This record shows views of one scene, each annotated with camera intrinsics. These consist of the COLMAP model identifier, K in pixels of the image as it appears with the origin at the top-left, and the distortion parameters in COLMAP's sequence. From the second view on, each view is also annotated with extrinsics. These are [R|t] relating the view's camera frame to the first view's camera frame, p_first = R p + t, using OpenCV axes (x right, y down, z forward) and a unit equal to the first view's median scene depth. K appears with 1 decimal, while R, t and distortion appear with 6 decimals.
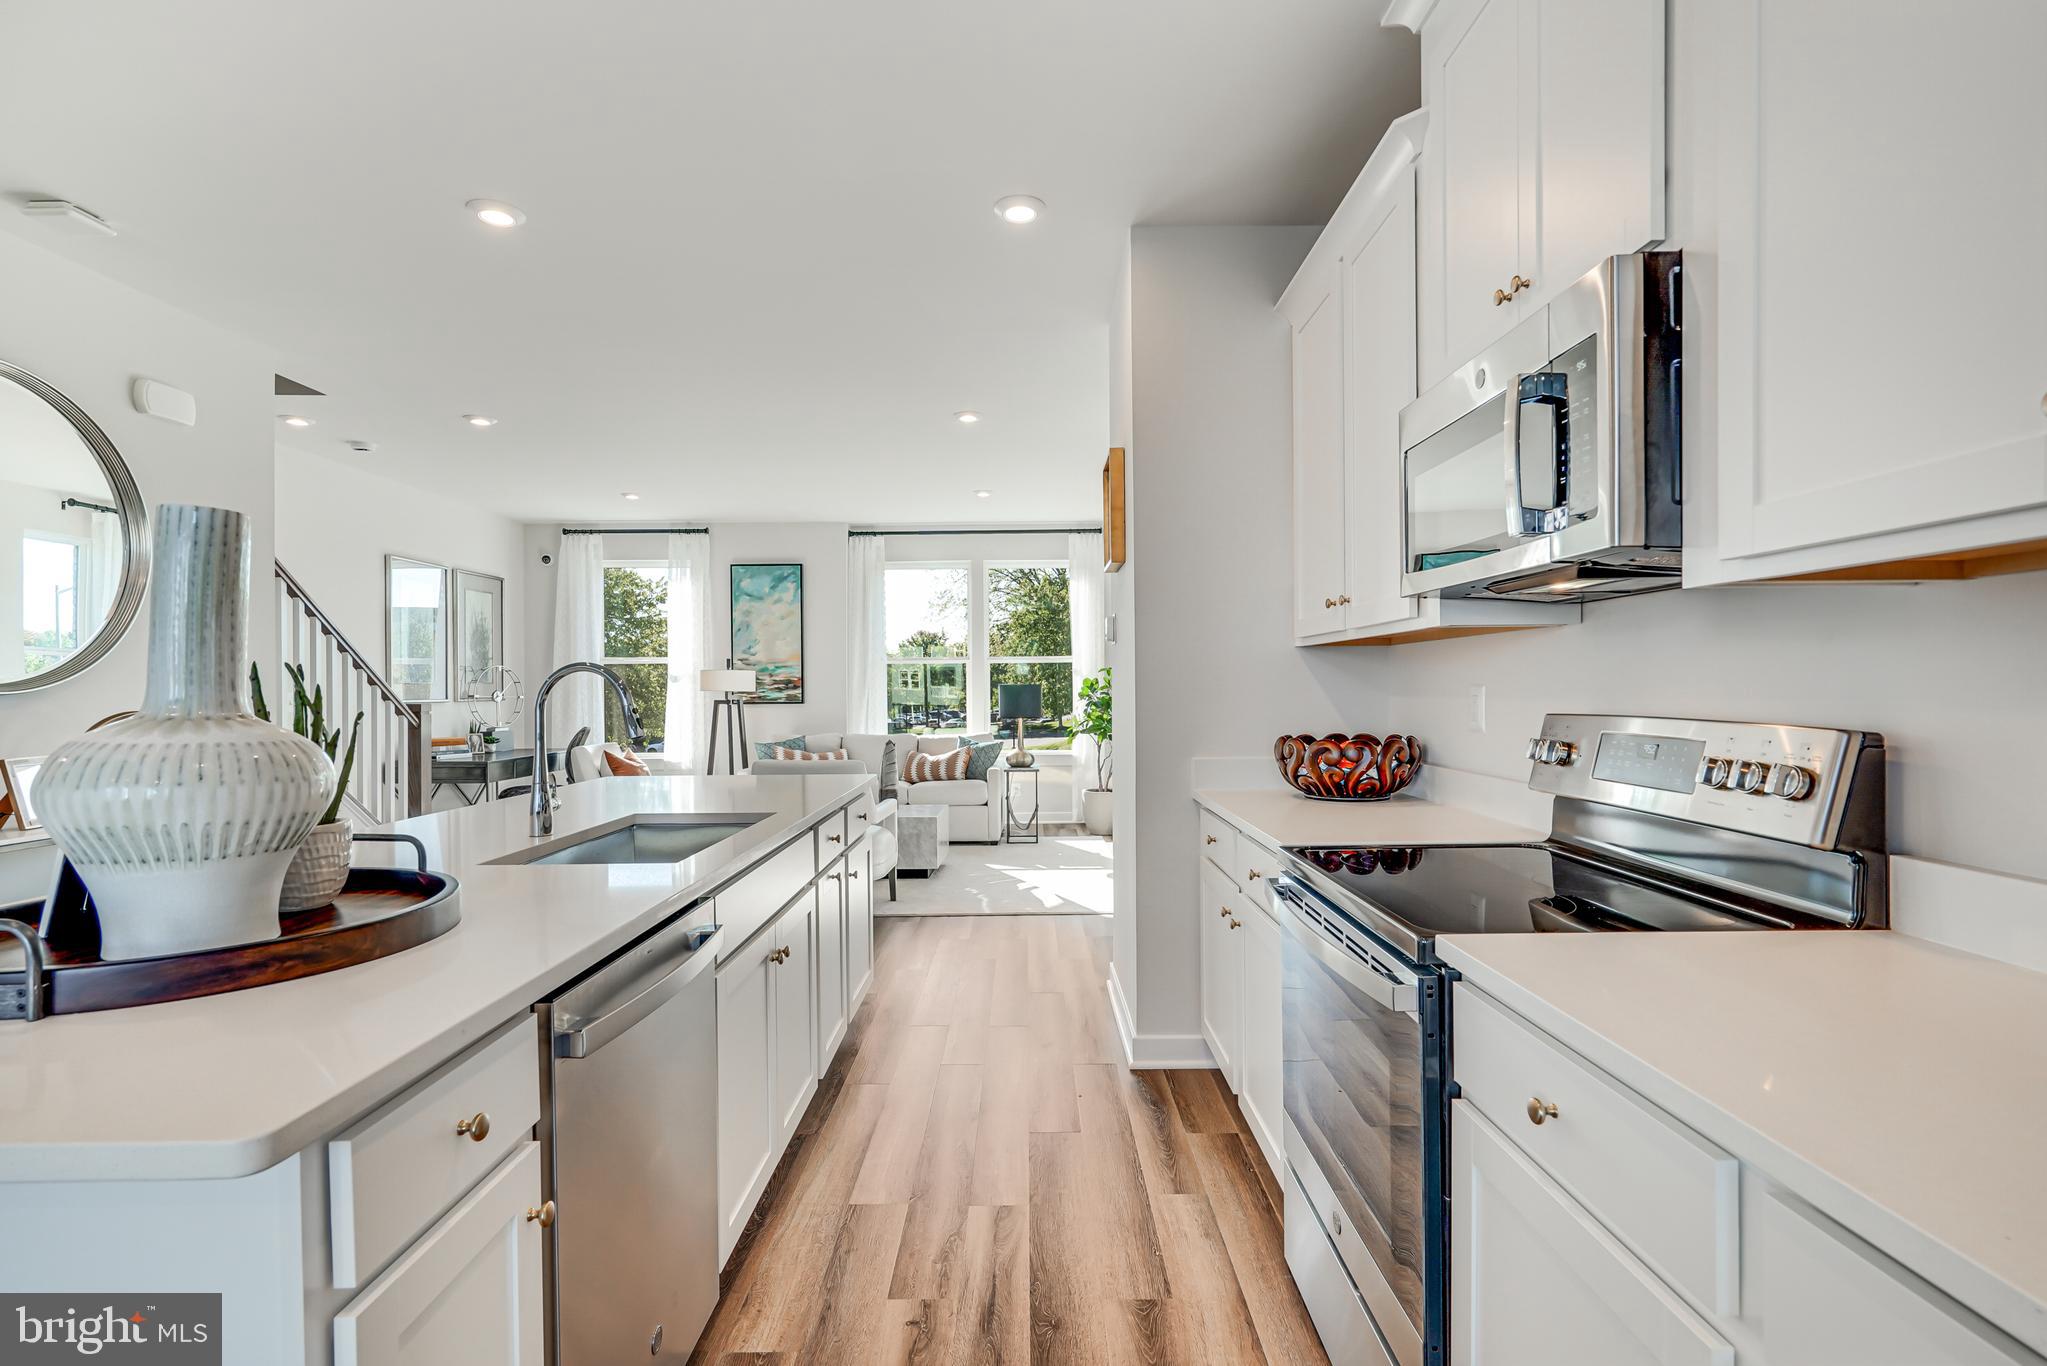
lens RADIAL K [[953.4, 0, 1025.6], [0, 953.4, 688.3], [0, 0, 1]] dist [0.000843, 0.000272]
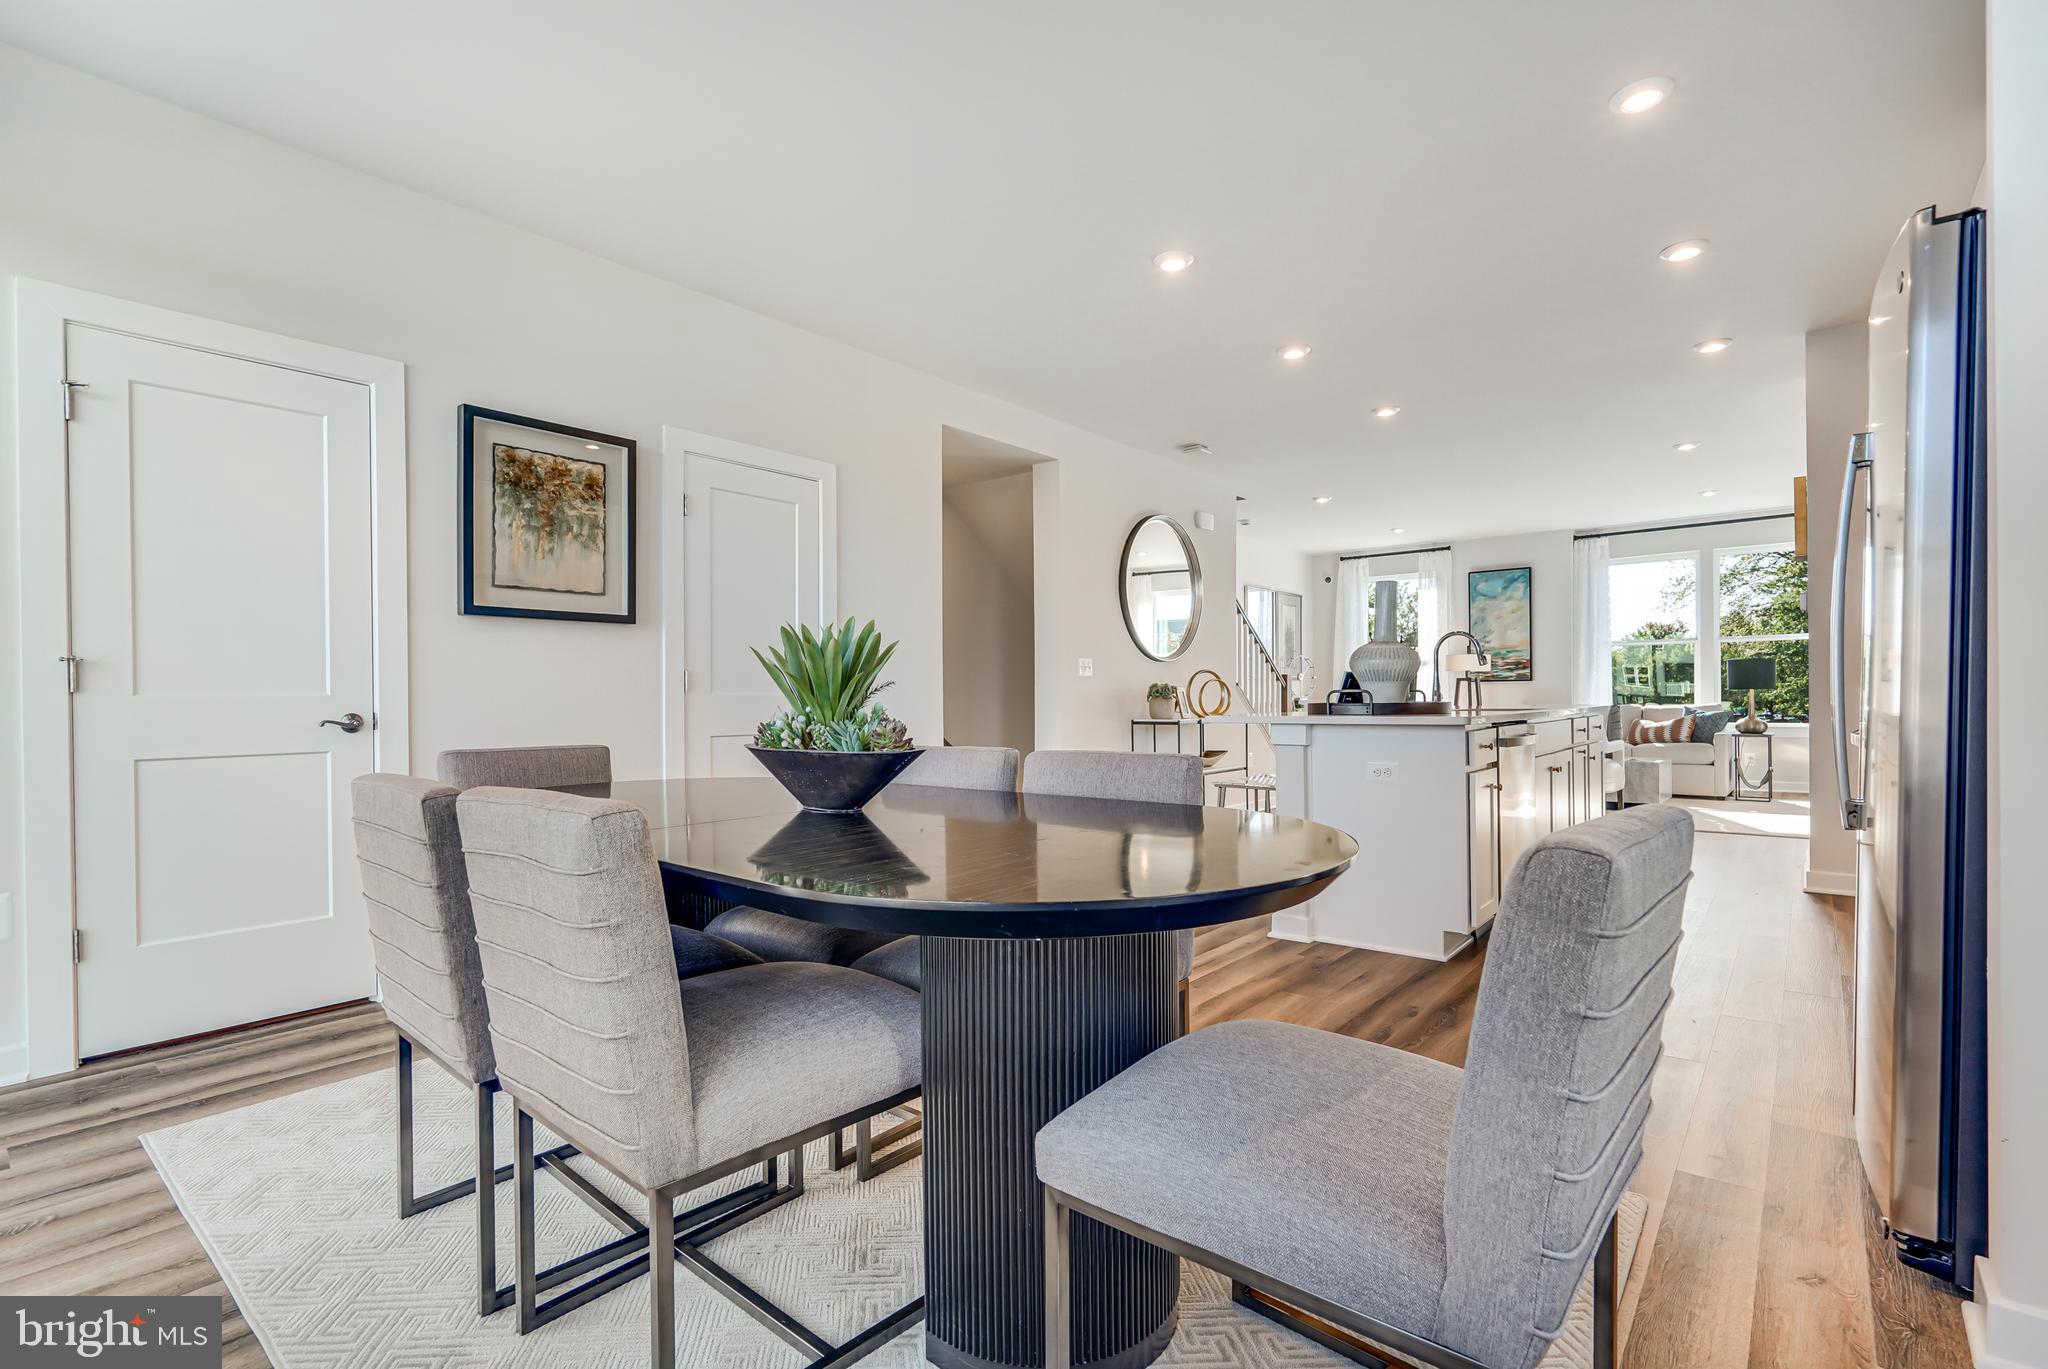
lens RADIAL K [[953.8, 0, 1019.2], [0, 953.8, 703.4], [0, 0, 1]] dist [0.000843, 0.000272]
pose [[0.767460, 0.003632, -0.641086, 0.049581], [0.002459, 0.999960, 0.008609, 0.033437], [0.641092, -0.008184, 0.767421, -0.375810]]
